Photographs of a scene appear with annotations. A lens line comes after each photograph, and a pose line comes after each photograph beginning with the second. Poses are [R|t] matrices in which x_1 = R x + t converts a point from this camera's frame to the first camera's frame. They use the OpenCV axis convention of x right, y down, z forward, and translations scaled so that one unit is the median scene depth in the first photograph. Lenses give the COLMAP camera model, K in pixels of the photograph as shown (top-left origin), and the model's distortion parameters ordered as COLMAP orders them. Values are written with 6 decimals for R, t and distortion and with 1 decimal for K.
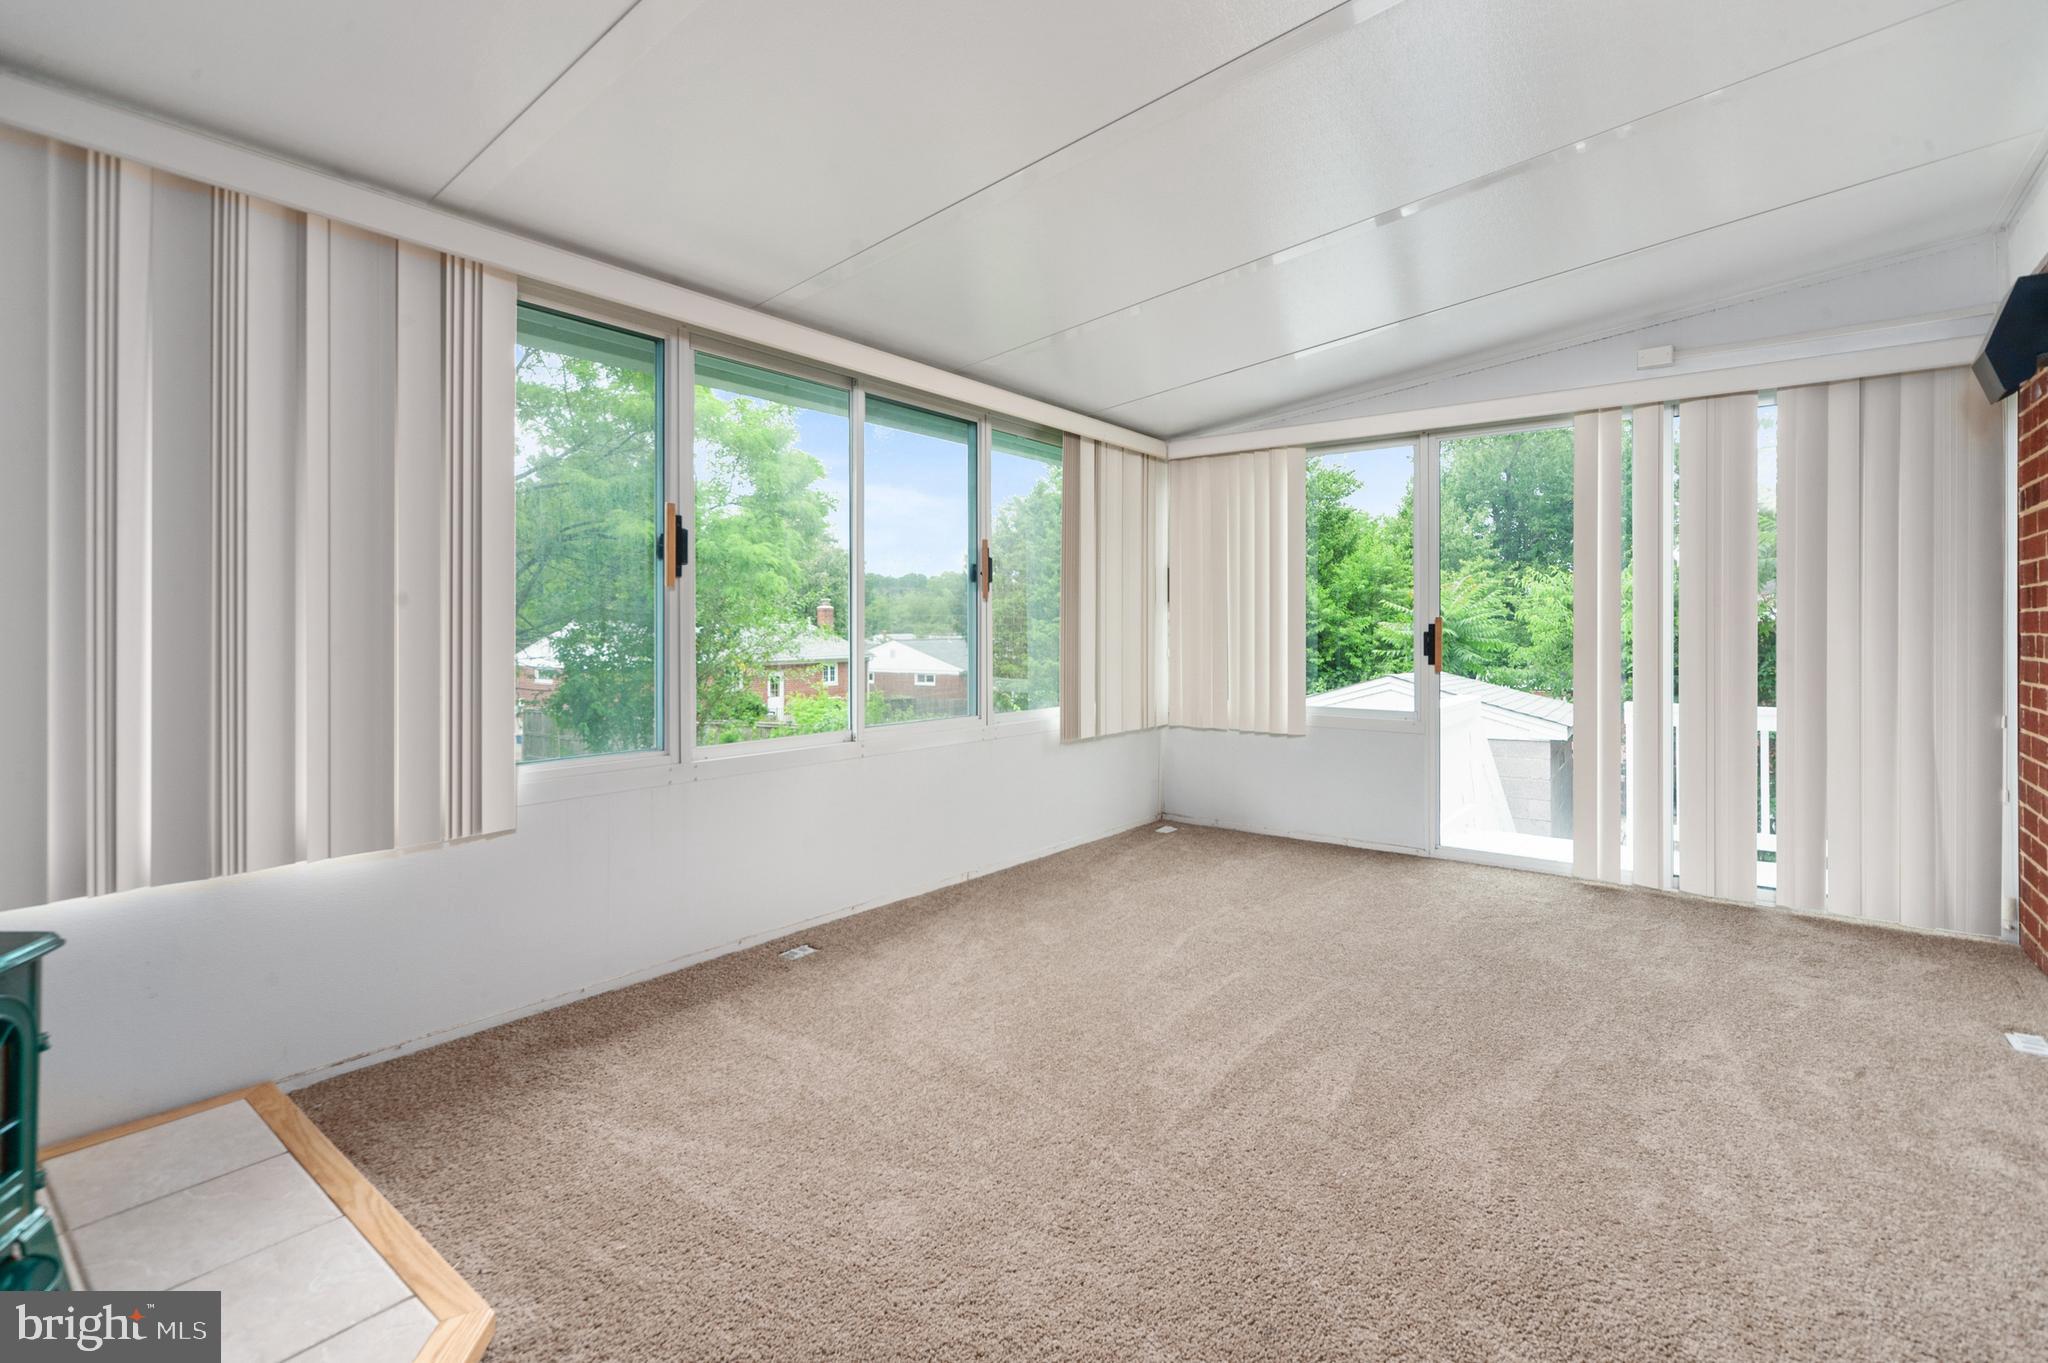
lens RADIAL K [[934.4, 0, 1017.7], [0, 934.4, 636.8], [0, 0, 1]] dist [-0.000448, -0.000339]
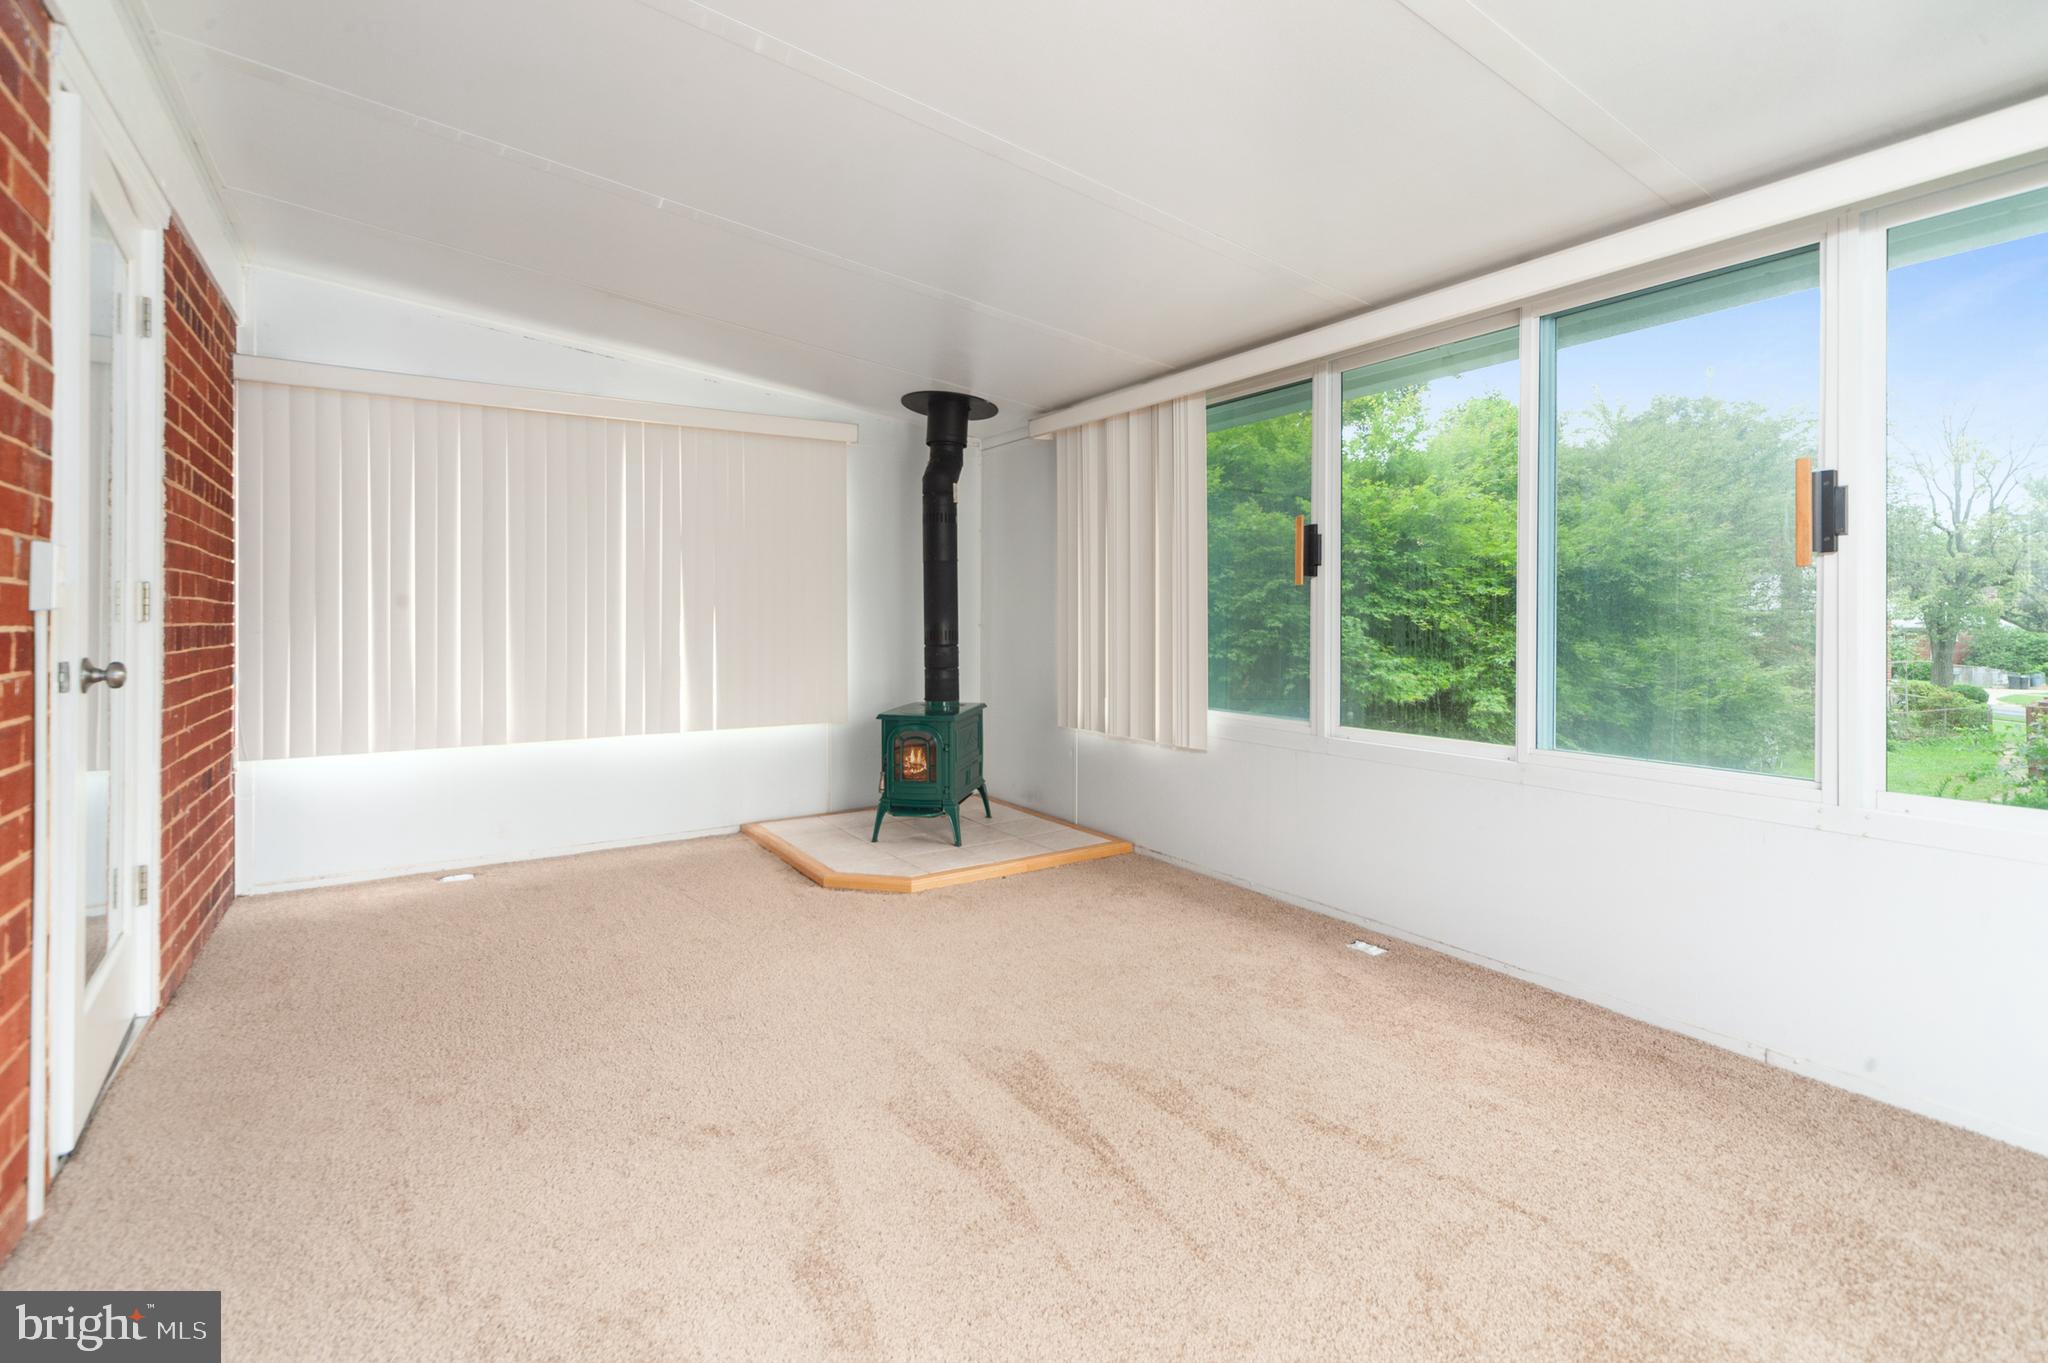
lens RADIAL K [[934.4, 0, 1017.7], [0, 934.4, 636.8], [0, 0, 1]] dist [-0.000448, -0.000339]
pose [[-0.304146, 0.012260, -0.952546, 0.909158], [-0.008886, 0.999837, 0.015706, -0.003900], [0.952584, 0.013241, -0.303988, 1.053002]]
